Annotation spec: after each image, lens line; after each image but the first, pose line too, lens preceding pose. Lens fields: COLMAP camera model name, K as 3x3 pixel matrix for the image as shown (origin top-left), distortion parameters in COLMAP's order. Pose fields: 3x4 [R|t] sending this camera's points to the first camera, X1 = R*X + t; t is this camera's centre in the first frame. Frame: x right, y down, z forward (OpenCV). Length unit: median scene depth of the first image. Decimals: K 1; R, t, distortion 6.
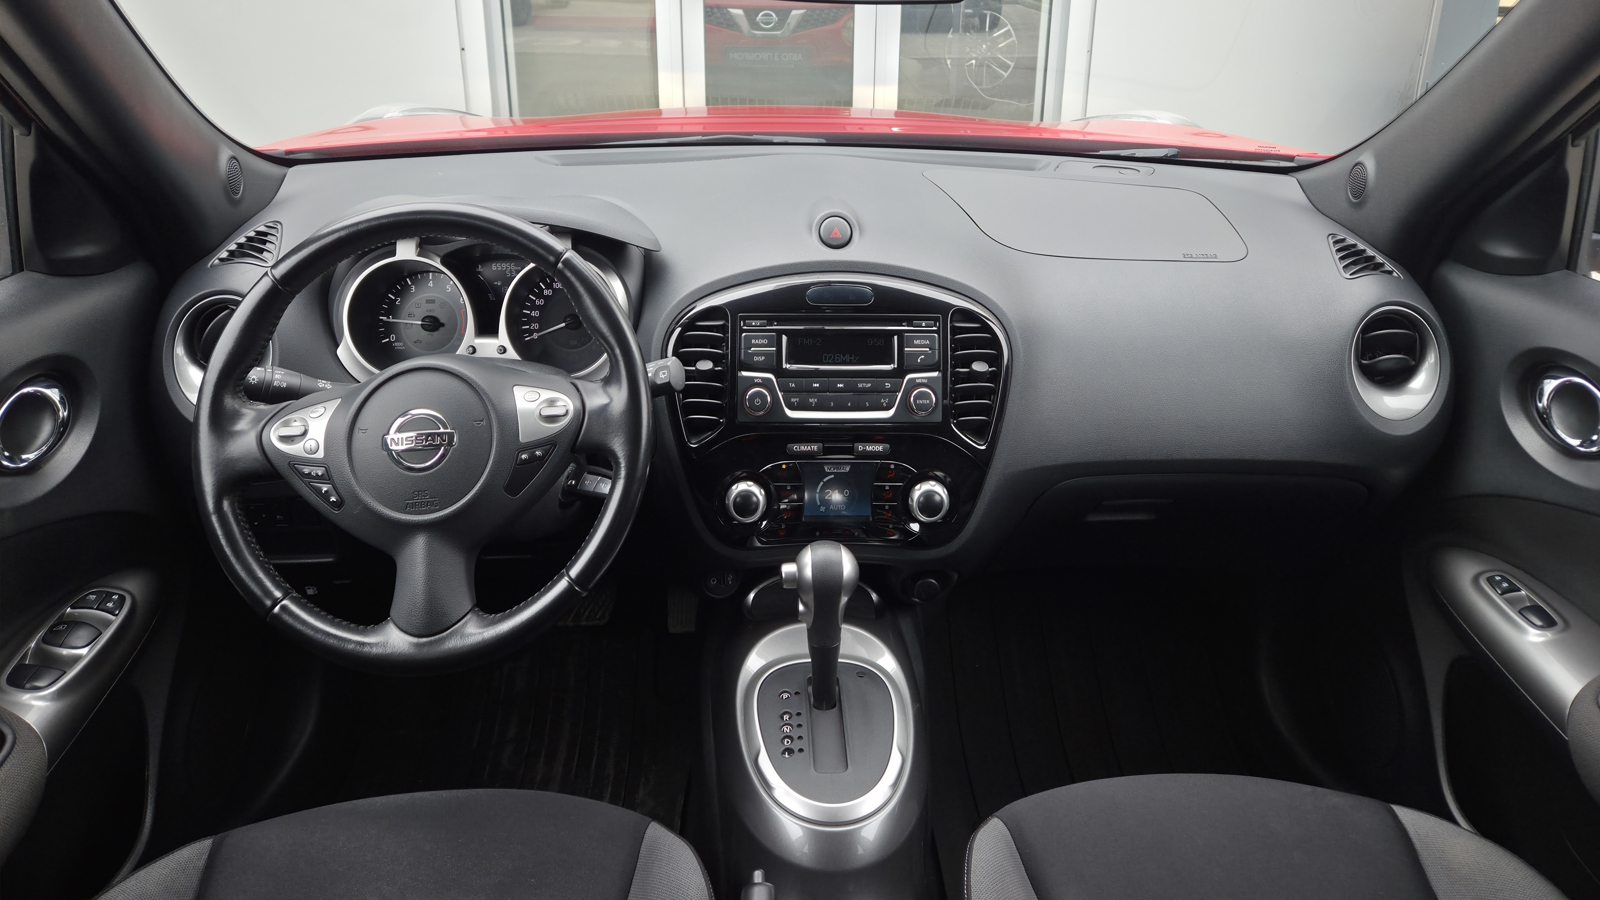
lens RADIAL K [[1038.2, 0, 800.0], [0, 1038.2, 450.0], [0, 0, 1]] dist [0.084467, -0.076144]
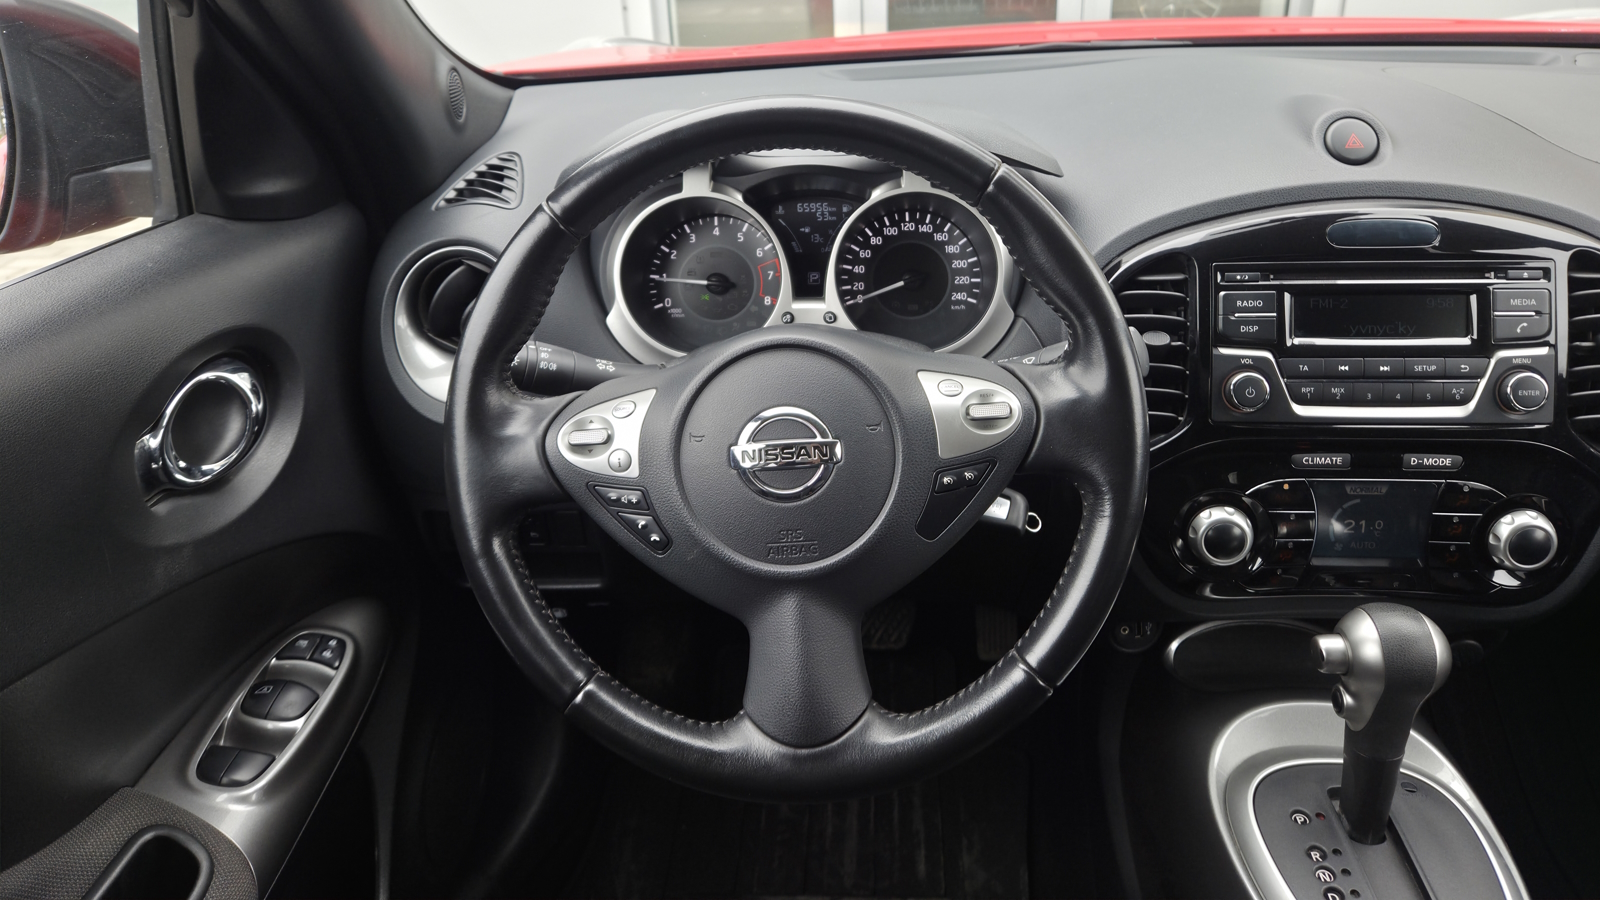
lens RADIAL K [[1087.2, 0, 1002.3], [0, 1087.2, 490.4], [0, 0, 1]] dist [0.043300, -0.031863]
pose [[0.999984, -0.000813, -0.005606, -0.200719], [0.001159, 0.998078, 0.061966, -0.026524], [0.005545, -0.061971, 0.998063, 0.276127]]
